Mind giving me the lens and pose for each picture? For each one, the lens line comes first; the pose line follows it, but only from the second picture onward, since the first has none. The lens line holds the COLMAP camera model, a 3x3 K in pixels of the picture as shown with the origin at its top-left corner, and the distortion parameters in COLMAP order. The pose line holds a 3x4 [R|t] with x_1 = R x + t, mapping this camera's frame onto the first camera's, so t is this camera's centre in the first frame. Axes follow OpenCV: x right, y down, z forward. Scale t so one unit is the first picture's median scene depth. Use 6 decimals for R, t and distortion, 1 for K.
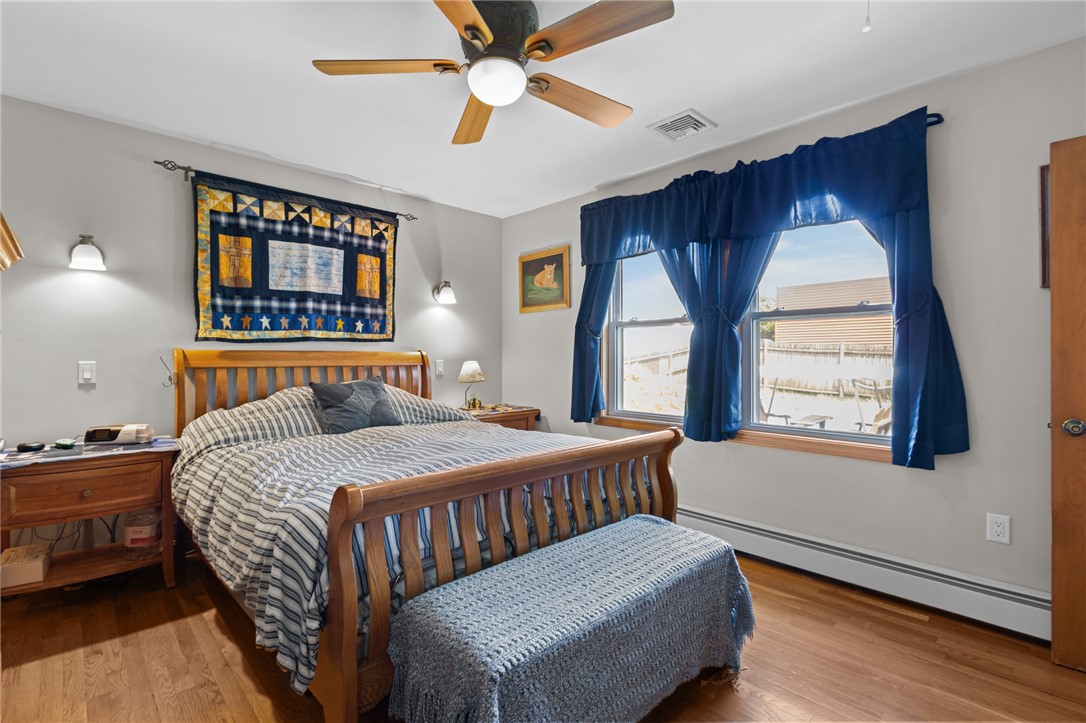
lens RADIAL K [[502.3, 0, 547.7], [0, 502.3, 358.2], [0, 0, 1]] dist [0.010870, -0.004071]
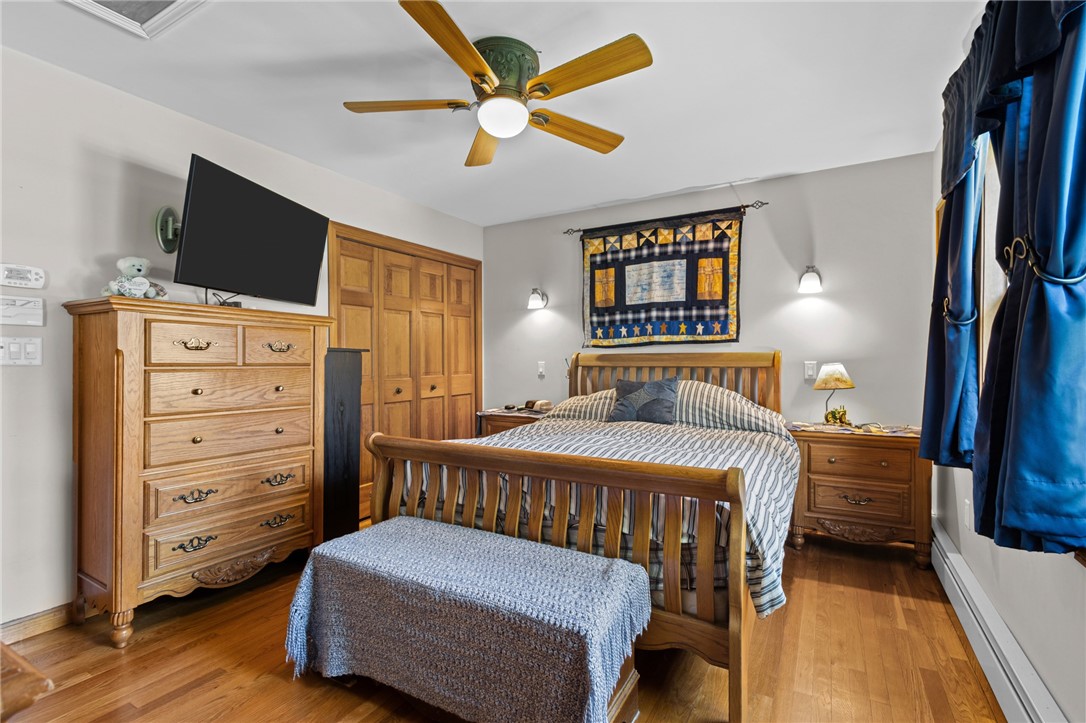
lens RADIAL K [[502.3, 0, 546.6], [0, 502.3, 361.7], [0, 0, 1]] dist [0.010870, -0.004071]
pose [[0.277901, -0.006226, -0.960589, 0.568085], [-0.005157, 0.999955, -0.007974, 0.015129], [0.960596, 0.007170, 0.277857, 0.437538]]
